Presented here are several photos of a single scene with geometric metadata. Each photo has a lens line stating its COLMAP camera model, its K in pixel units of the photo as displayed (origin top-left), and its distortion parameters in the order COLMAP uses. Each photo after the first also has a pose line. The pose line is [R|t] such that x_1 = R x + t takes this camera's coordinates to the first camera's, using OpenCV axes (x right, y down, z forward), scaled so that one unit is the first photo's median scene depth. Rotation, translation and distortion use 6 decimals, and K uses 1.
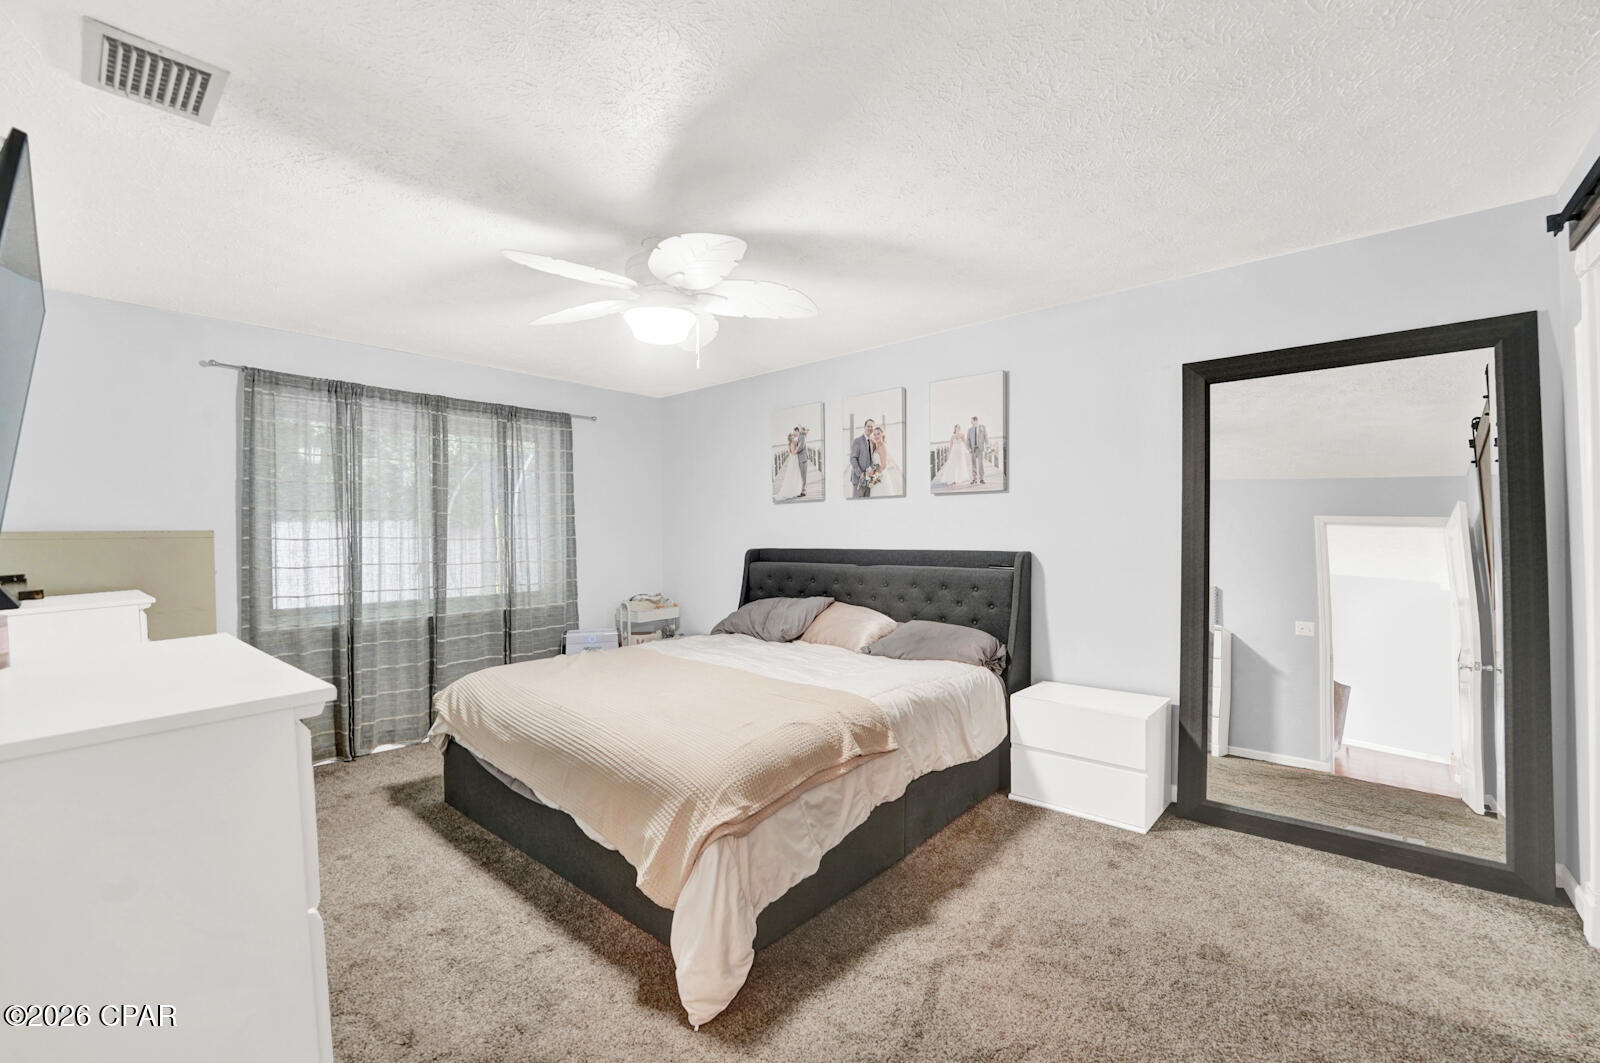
lens RADIAL K [[656.3, 0, 792.0], [0, 656.3, 539.5], [0, 0, 1]] dist [-0.024340, 0.001031]
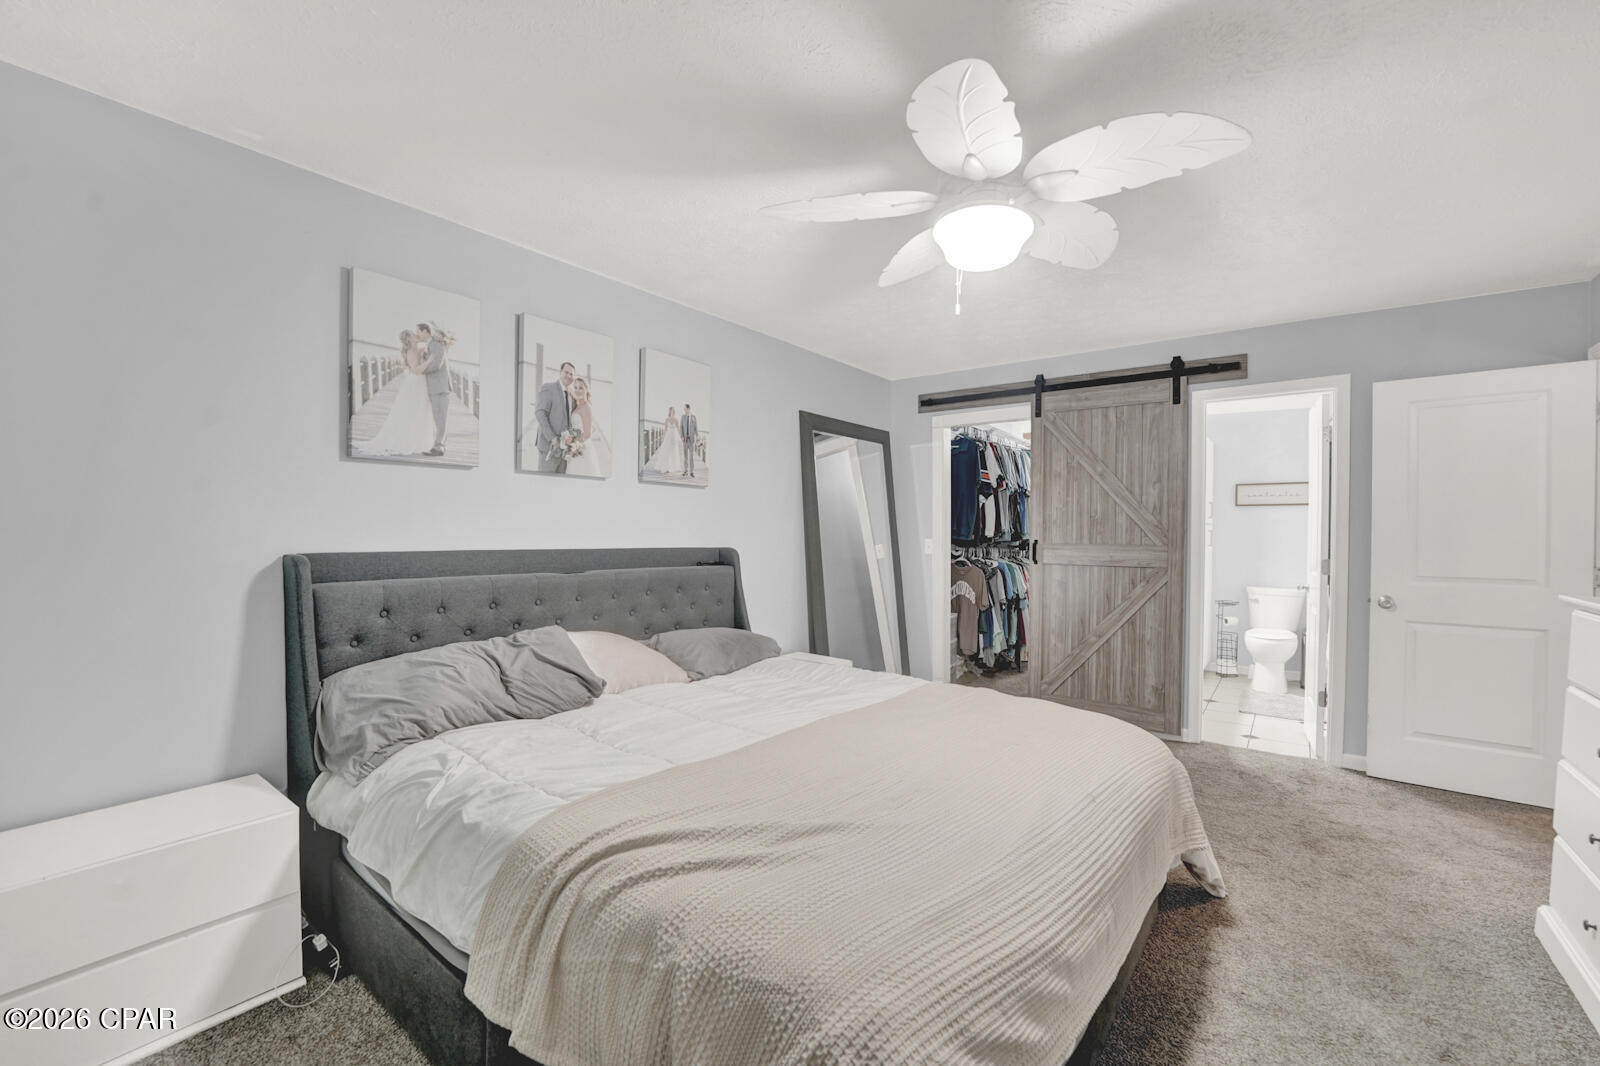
lens RADIAL K [[673.8, 0, 790.4], [0, 673.8, 541.2], [0, 0, 1]] dist [-0.027073, 0.000968]
pose [[-0.059046, -0.000436, 0.998255, -0.607651], [0.001946, 0.999998, 0.000552, 0.006602], [-0.998253, 0.001975, -0.059045, 0.806223]]
